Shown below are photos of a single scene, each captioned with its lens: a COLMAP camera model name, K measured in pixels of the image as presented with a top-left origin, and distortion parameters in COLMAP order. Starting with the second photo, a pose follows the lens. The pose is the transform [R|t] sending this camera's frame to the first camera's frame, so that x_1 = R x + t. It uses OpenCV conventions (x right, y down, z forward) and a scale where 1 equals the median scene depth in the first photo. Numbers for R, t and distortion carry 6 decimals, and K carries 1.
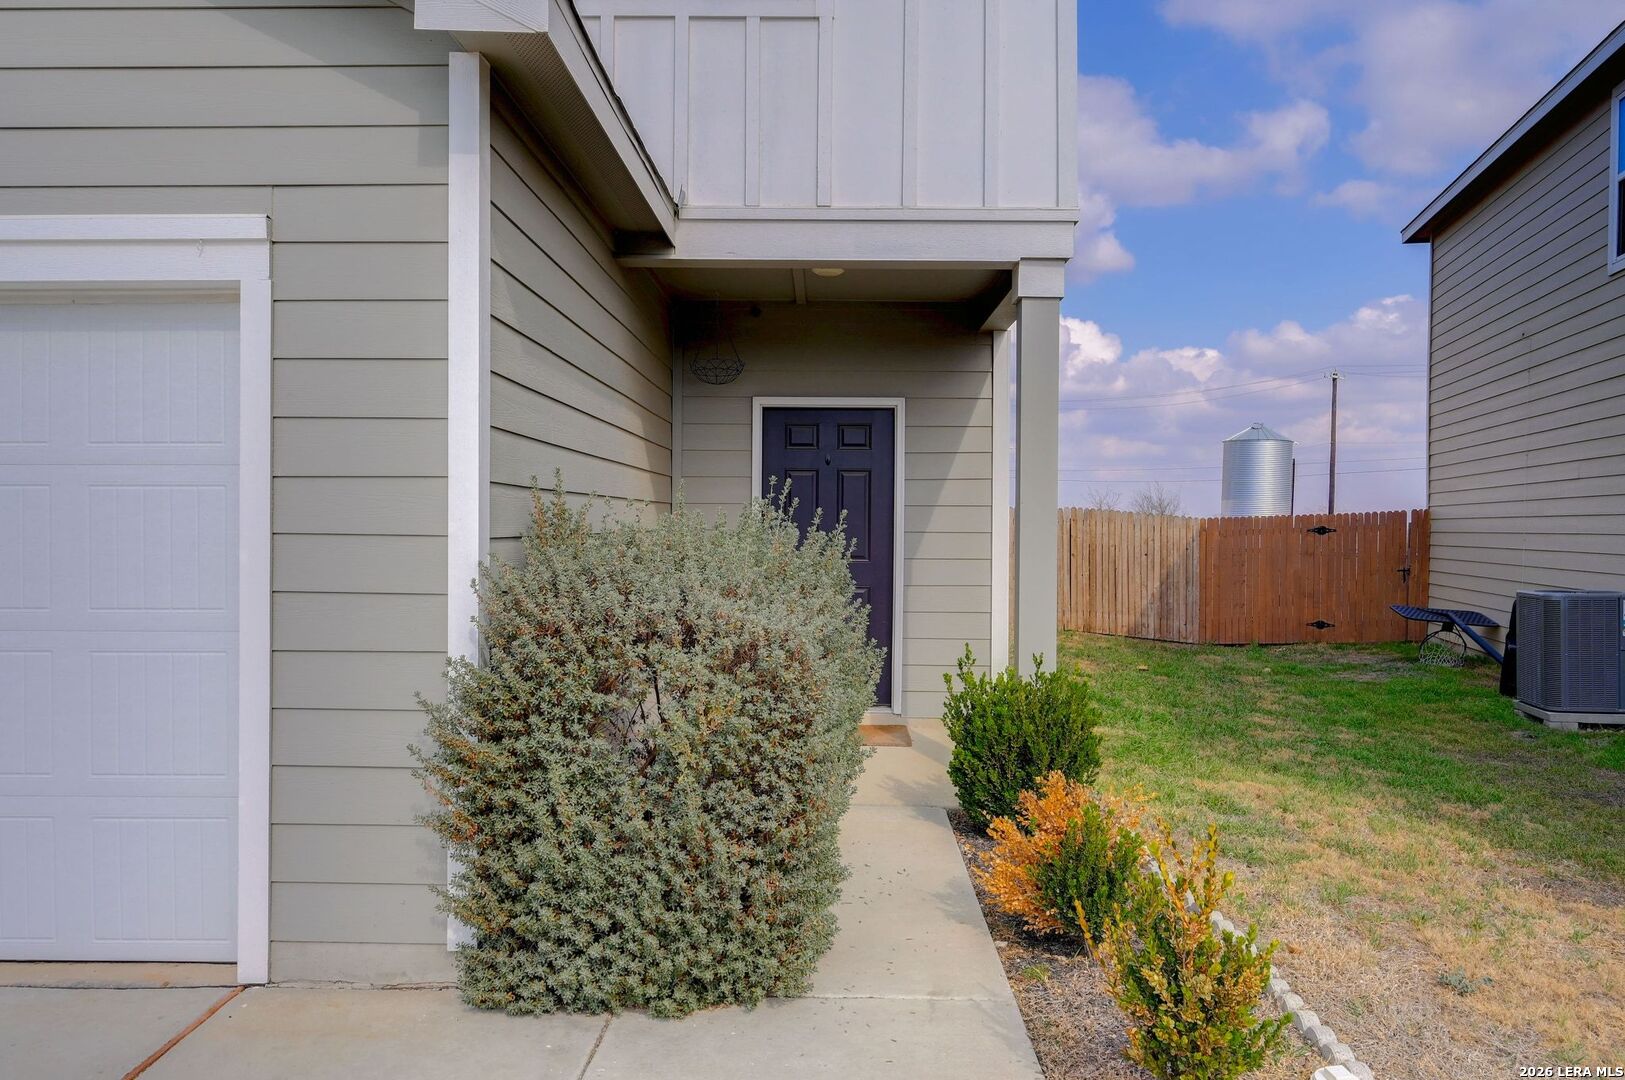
lens RADIAL K [[1065.7, 0, 812.5], [0, 1065.7, 540.0], [0, 0, 1]] dist [-0.005885, 0.000145]
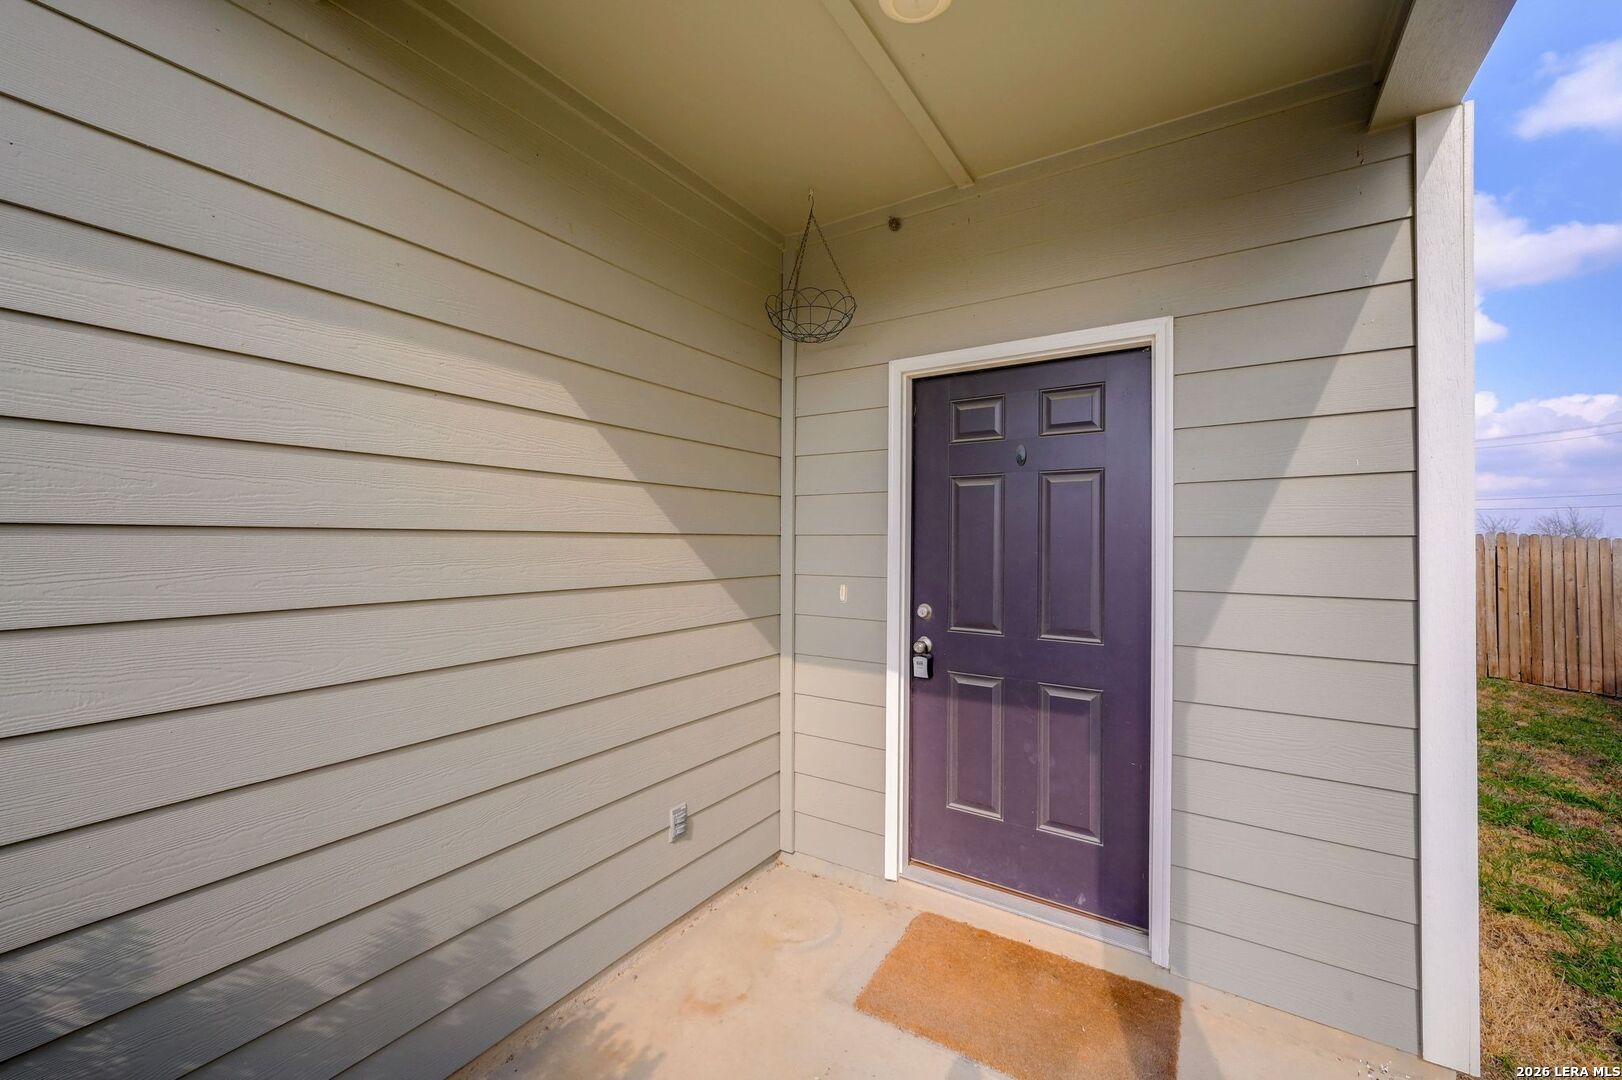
lens RADIAL K [[640.0, 0, 805.6], [0, 640.0, 538.7], [0, 0, 1]] dist [-0.002348, -0.000031]
pose [[0.850634, -0.005645, -0.525727, 0.231205], [-0.008071, 0.999684, -0.023795, -0.055184], [0.525696, 0.024484, 0.850320, 1.586566]]
